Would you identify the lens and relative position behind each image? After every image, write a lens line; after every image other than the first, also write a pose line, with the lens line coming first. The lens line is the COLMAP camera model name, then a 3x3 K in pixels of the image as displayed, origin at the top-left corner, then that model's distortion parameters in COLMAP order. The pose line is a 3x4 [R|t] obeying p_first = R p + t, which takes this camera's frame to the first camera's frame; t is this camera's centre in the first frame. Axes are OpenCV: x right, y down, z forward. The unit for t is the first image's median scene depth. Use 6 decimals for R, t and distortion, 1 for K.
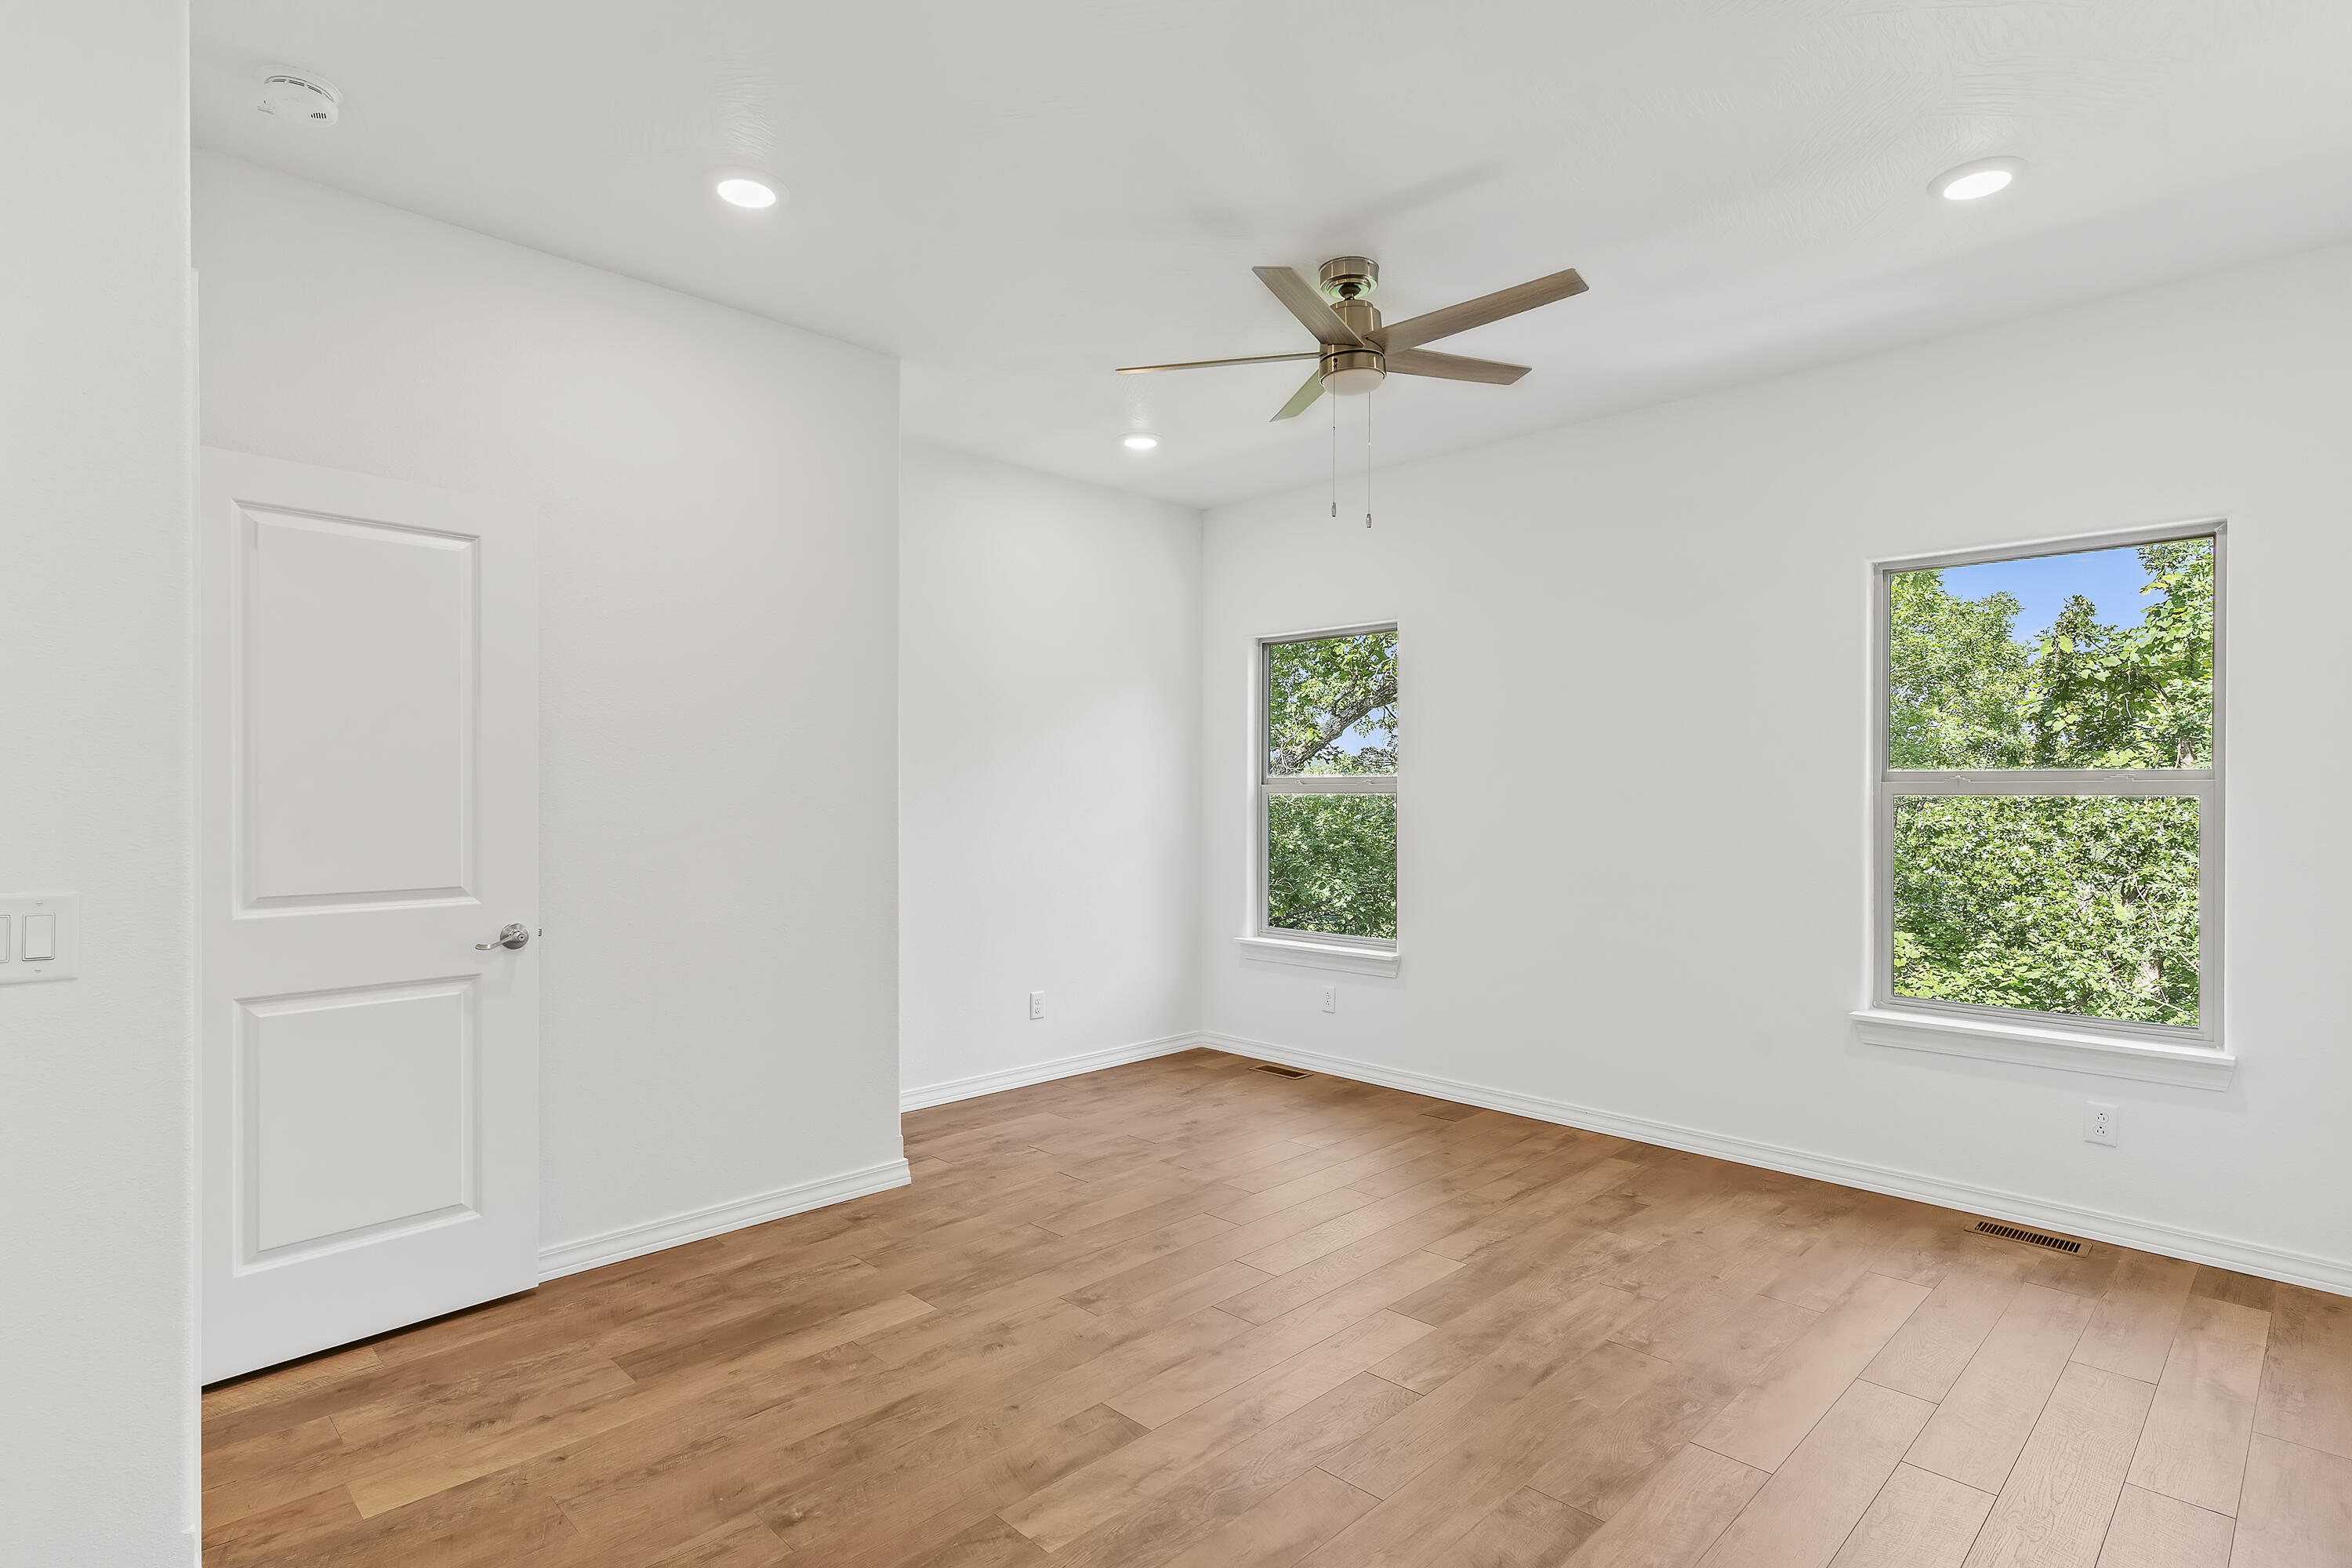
lens RADIAL K [[1183.9, 0, 1173.4], [0, 1183.9, 795.5], [0, 0, 1]] dist [0.003581, 0.000407]
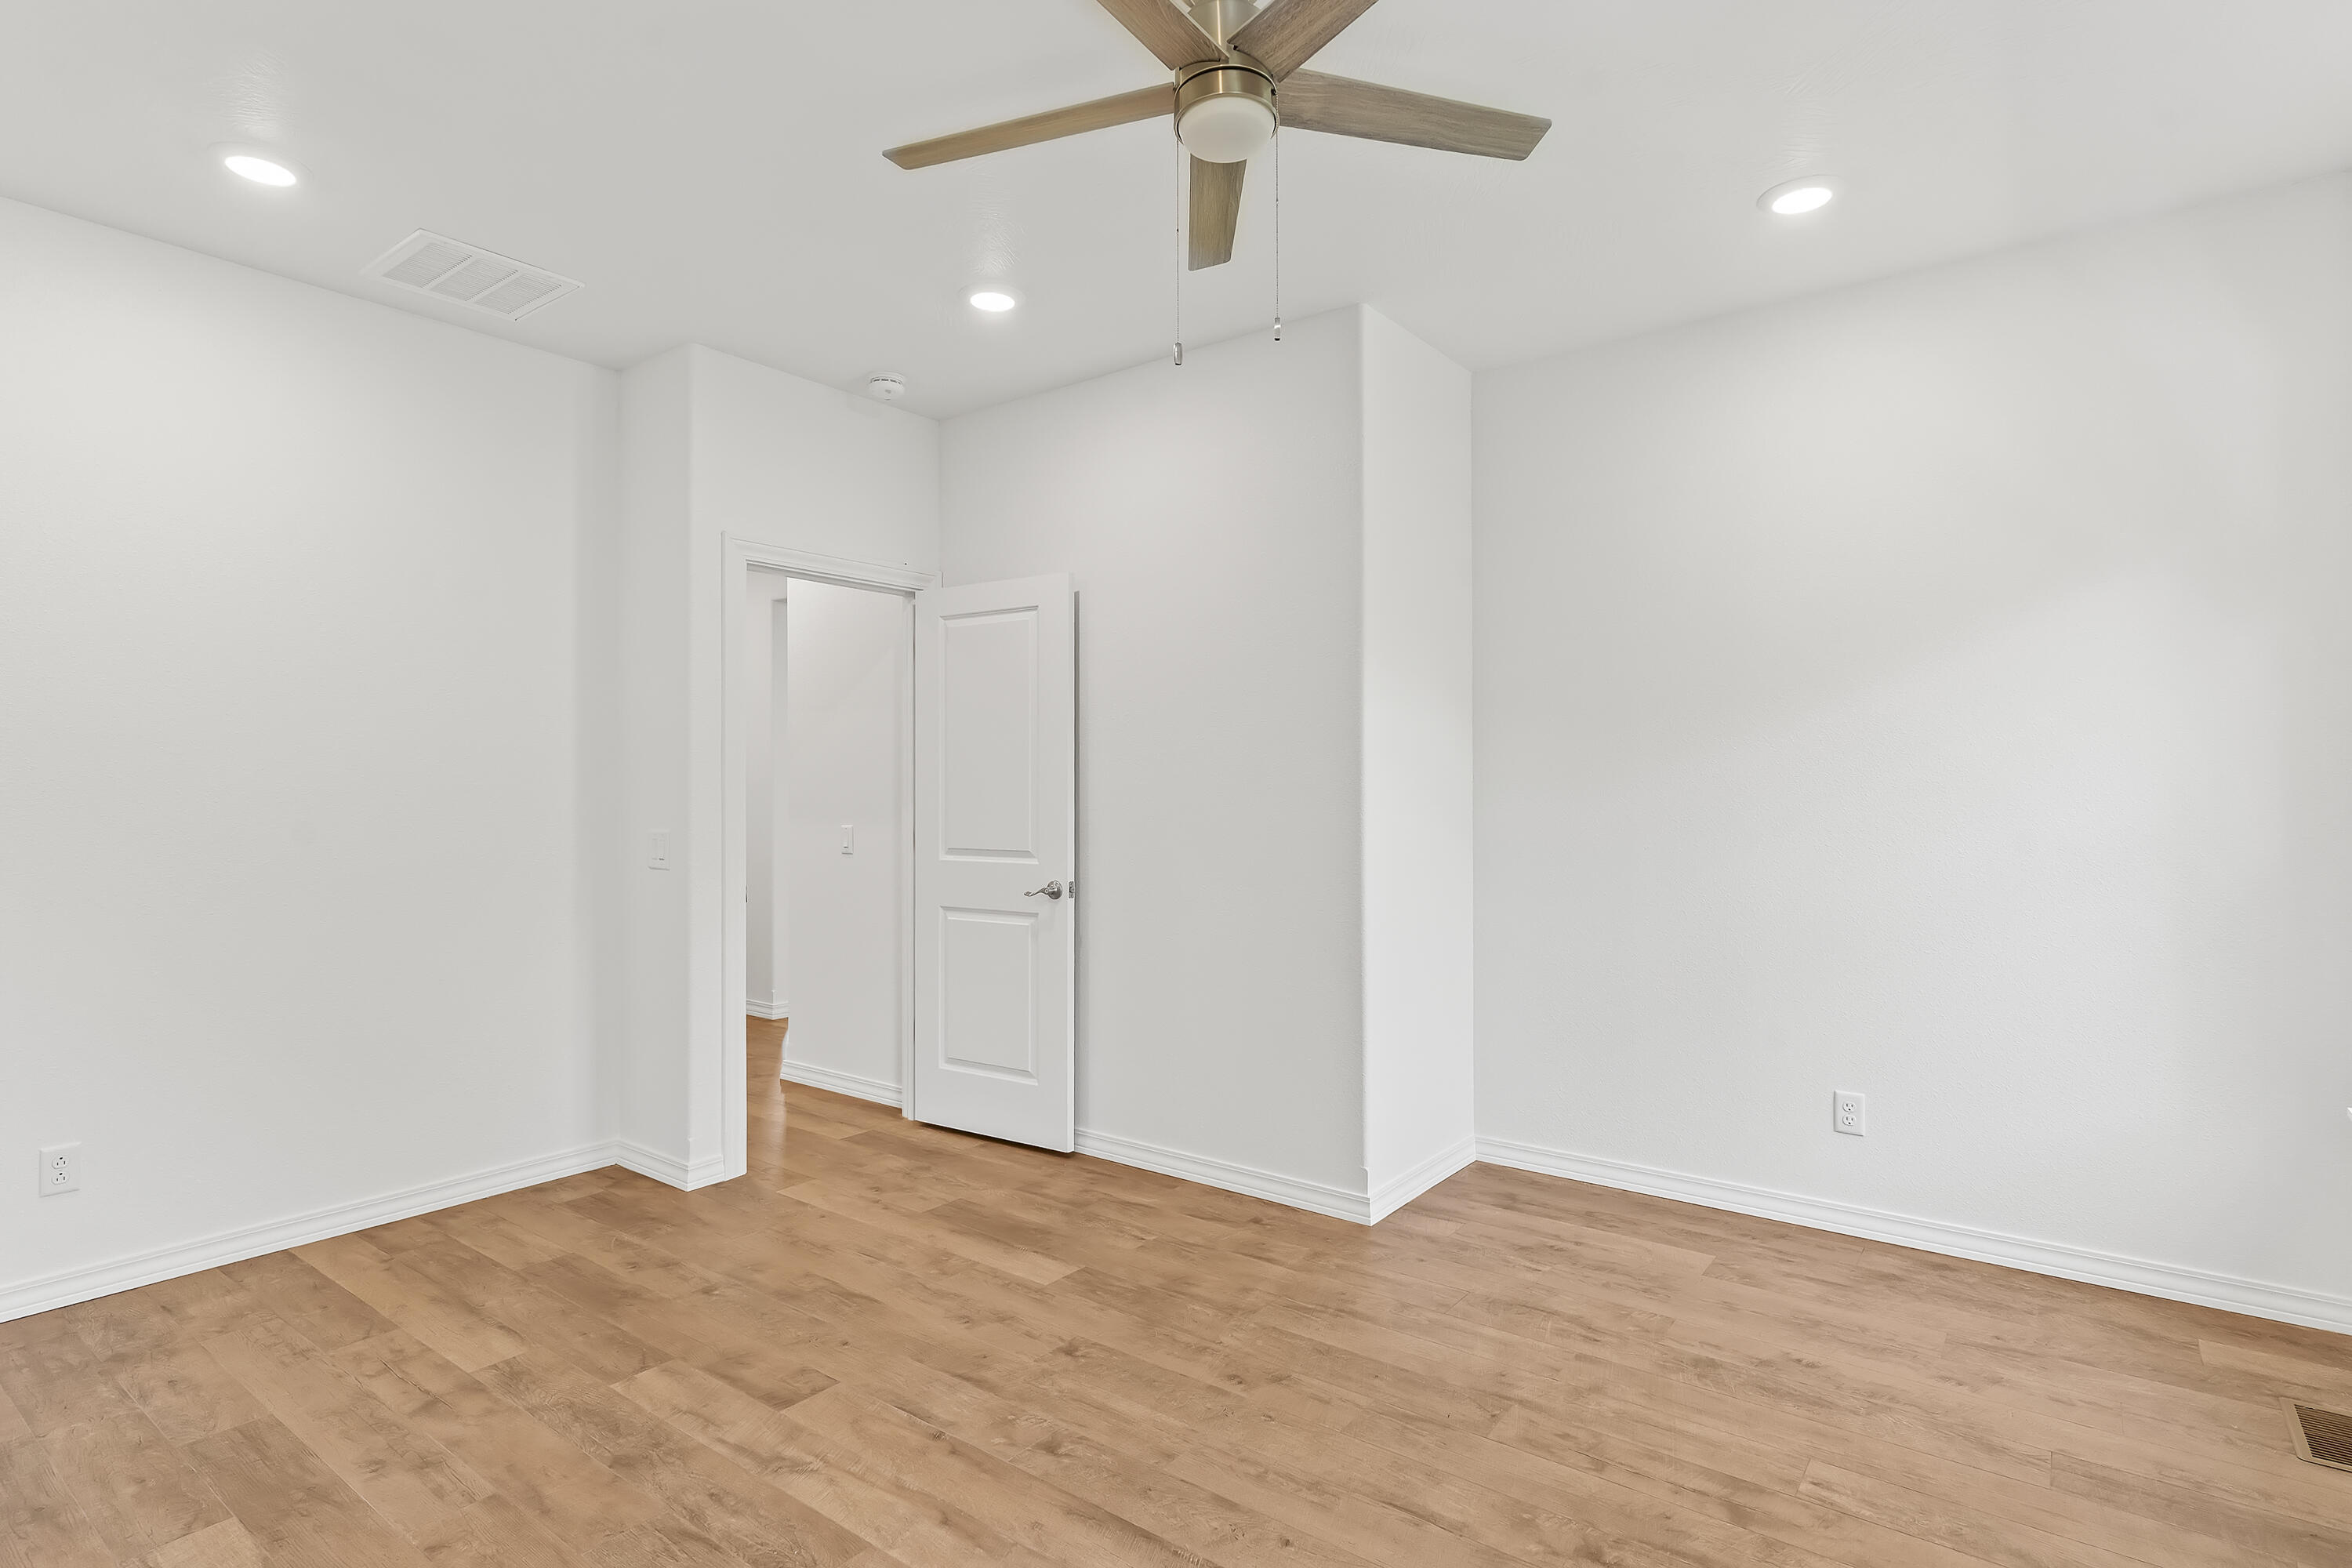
lens RADIAL K [[1183.9, 0, 1173.4], [0, 1183.9, 795.5], [0, 0, 1]] dist [0.003581, 0.000407]
pose [[0.136017, 0.006785, -0.990683, 0.806258], [-0.000306, 0.999977, 0.006807, 0.000119], [0.990706, -0.000622, 0.136016, 0.936171]]
